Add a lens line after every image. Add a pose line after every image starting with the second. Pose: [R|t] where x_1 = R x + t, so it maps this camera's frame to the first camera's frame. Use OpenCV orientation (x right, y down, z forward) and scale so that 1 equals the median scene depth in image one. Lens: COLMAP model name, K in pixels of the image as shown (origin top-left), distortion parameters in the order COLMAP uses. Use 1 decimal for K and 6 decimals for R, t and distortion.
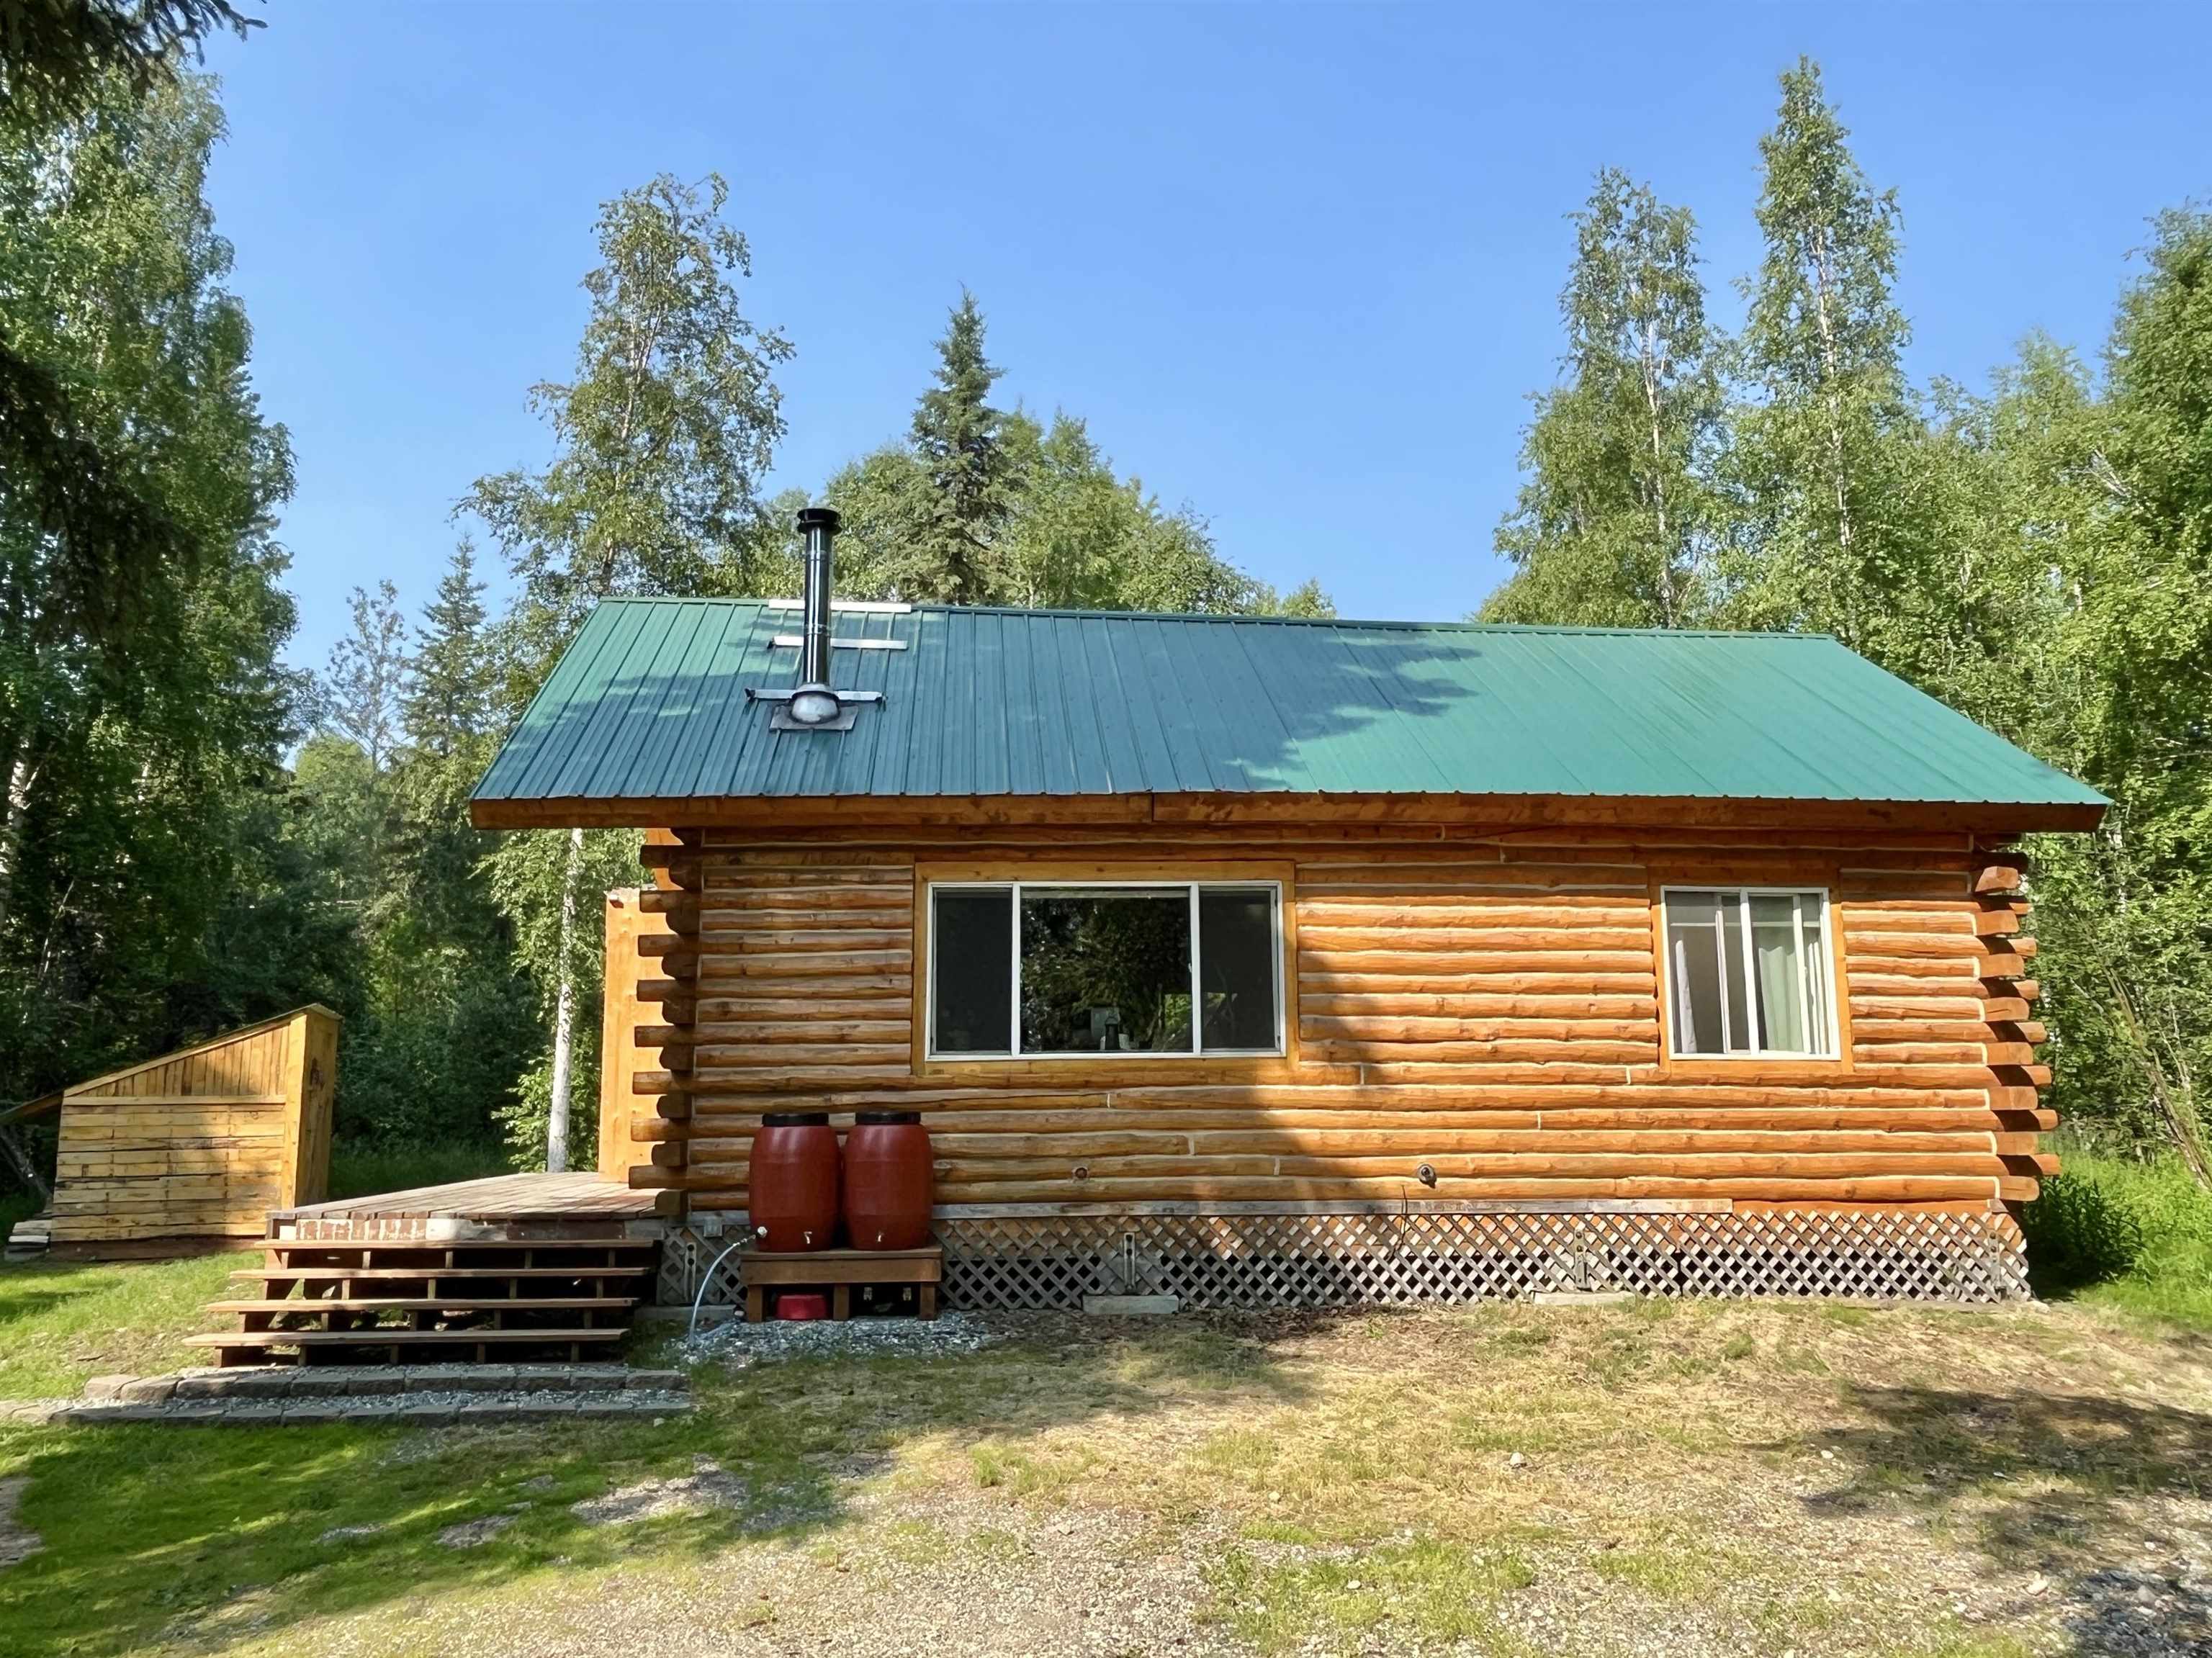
lens RADIAL K [[1947.6, 0, 1106.0], [0, 1947.6, 829.0], [0, 0, 1]] dist [0.067804, 0.004854]
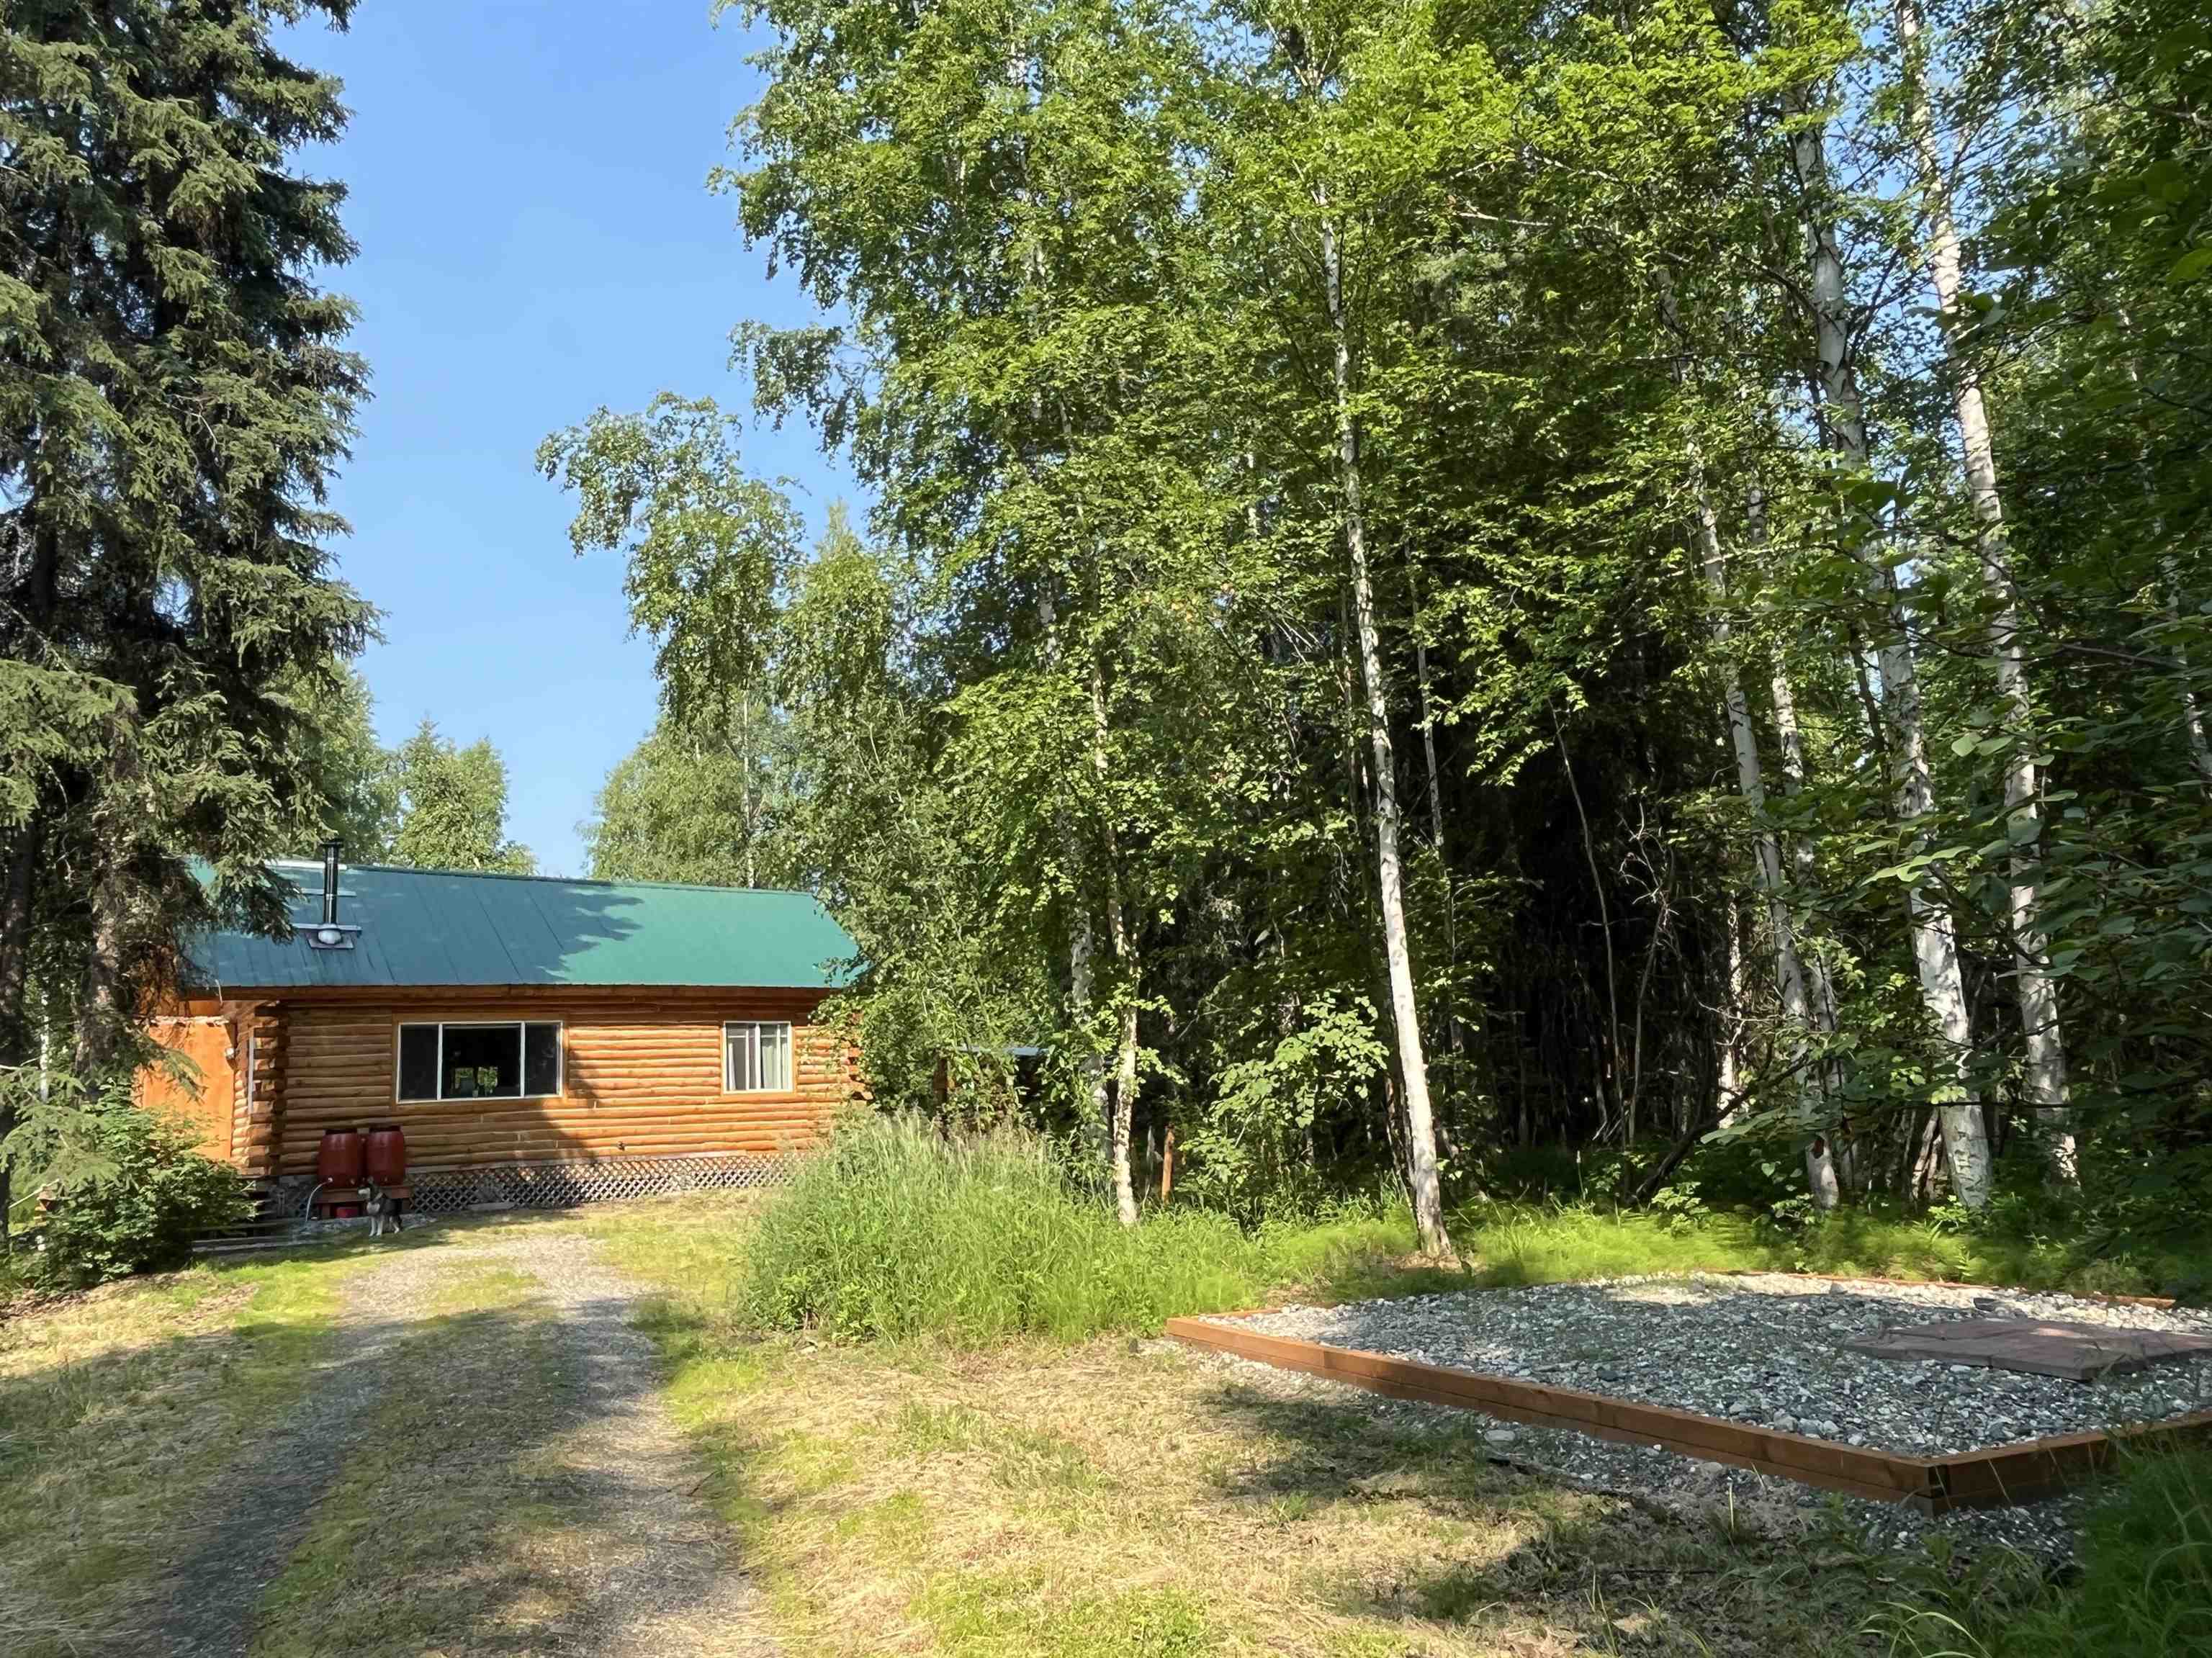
lens RADIAL K [[1947.6, 0, 1106.0], [0, 1947.6, 829.0], [0, 0, 1]] dist [0.067804, 0.004854]
pose [[0.891927, 0.040861, 0.450330, -0.389928], [-0.036435, 0.999165, -0.018495, -0.180429], [-0.450710, 0.000089, 0.892670, -1.359815]]
